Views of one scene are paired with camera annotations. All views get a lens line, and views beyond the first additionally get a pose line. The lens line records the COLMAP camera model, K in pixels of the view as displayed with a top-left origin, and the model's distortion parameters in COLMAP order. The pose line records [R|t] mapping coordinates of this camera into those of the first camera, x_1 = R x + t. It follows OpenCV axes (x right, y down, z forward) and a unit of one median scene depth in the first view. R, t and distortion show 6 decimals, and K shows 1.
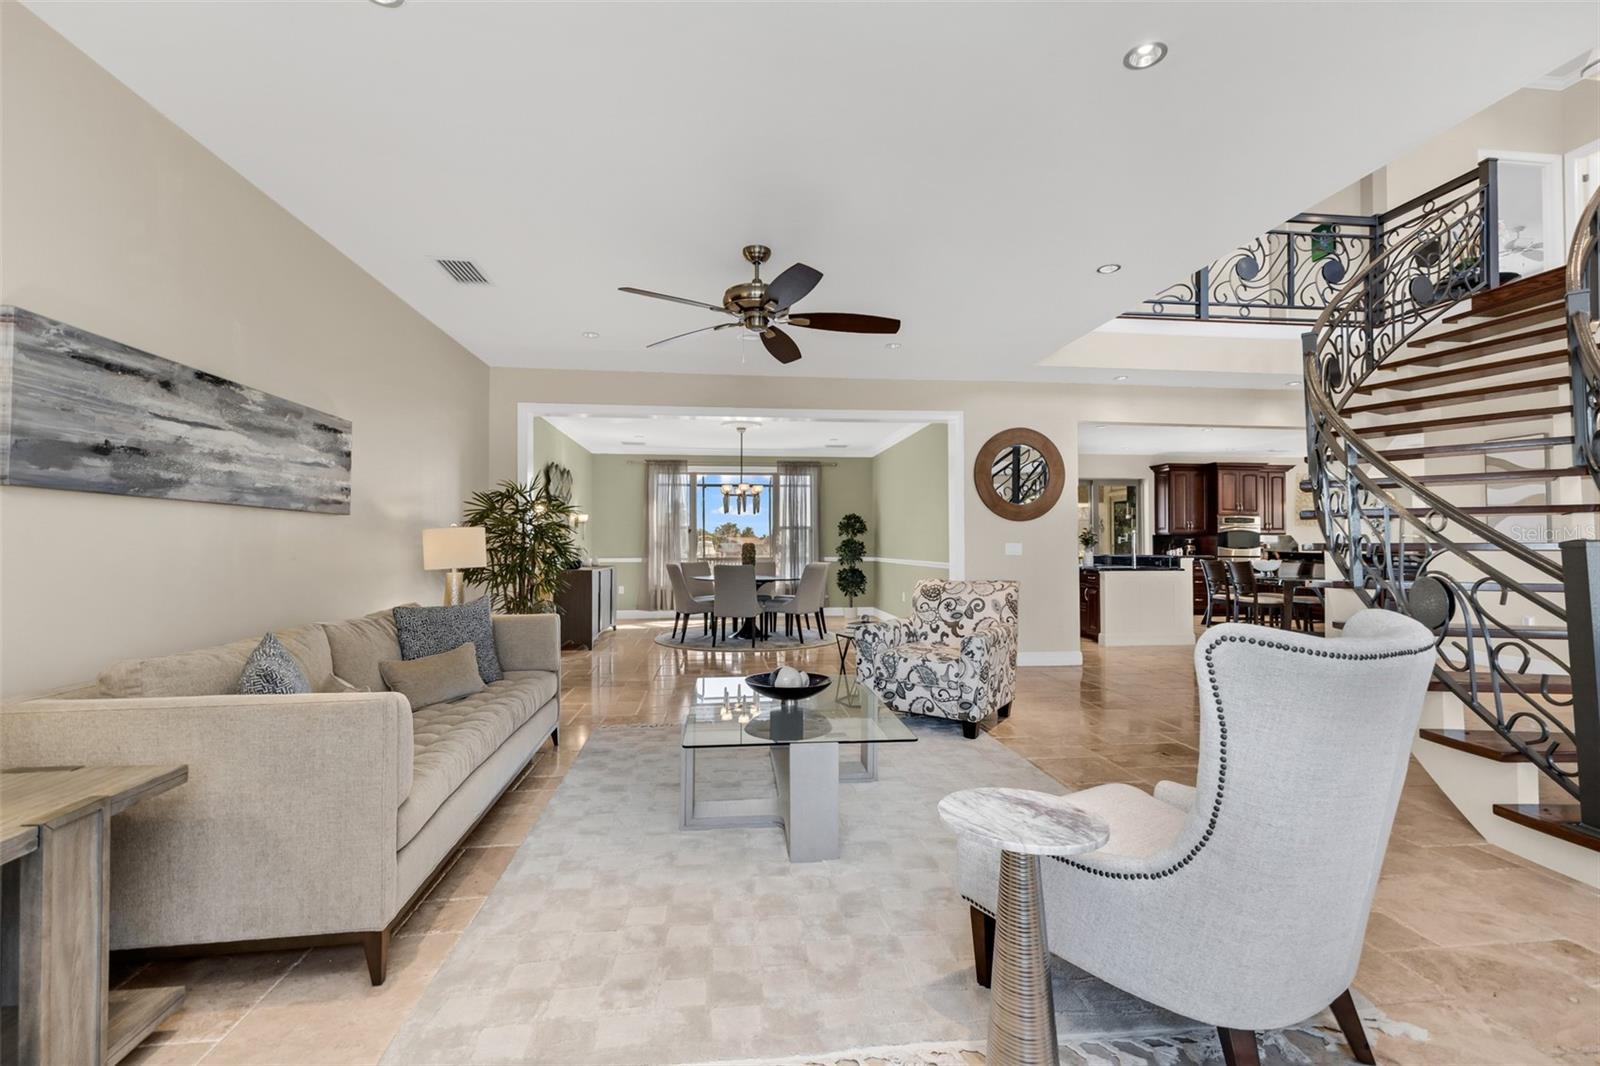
lens RADIAL K [[701.0, 0, 799.8], [0, 701.0, 529.1], [0, 0, 1]] dist [0.002680, -0.000229]
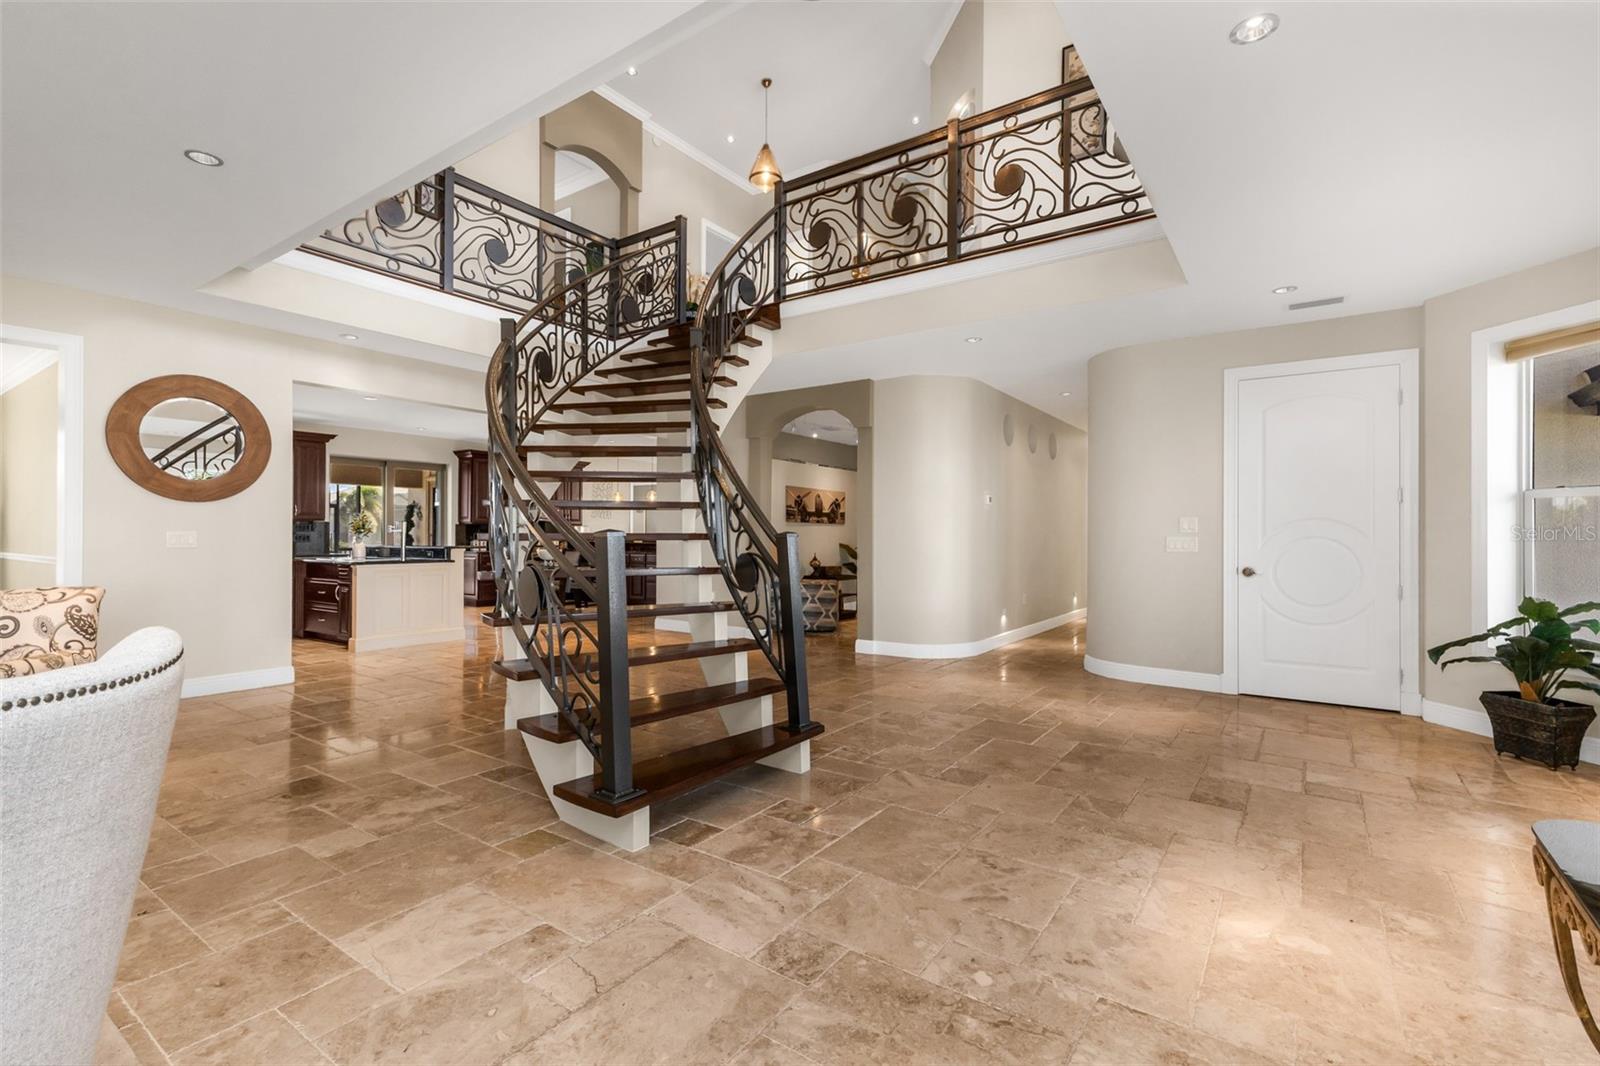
lens RADIAL K [[701.0, 0, 811.2], [0, 701.0, 535.8], [0, 0, 1]] dist [0.002680, -0.000229]
pose [[0.661861, 0.001064, 0.749626, 0.198354], [-0.018656, 0.999713, 0.015053, 0.001032], [-0.749394, -0.023948, 0.661691, 0.018803]]
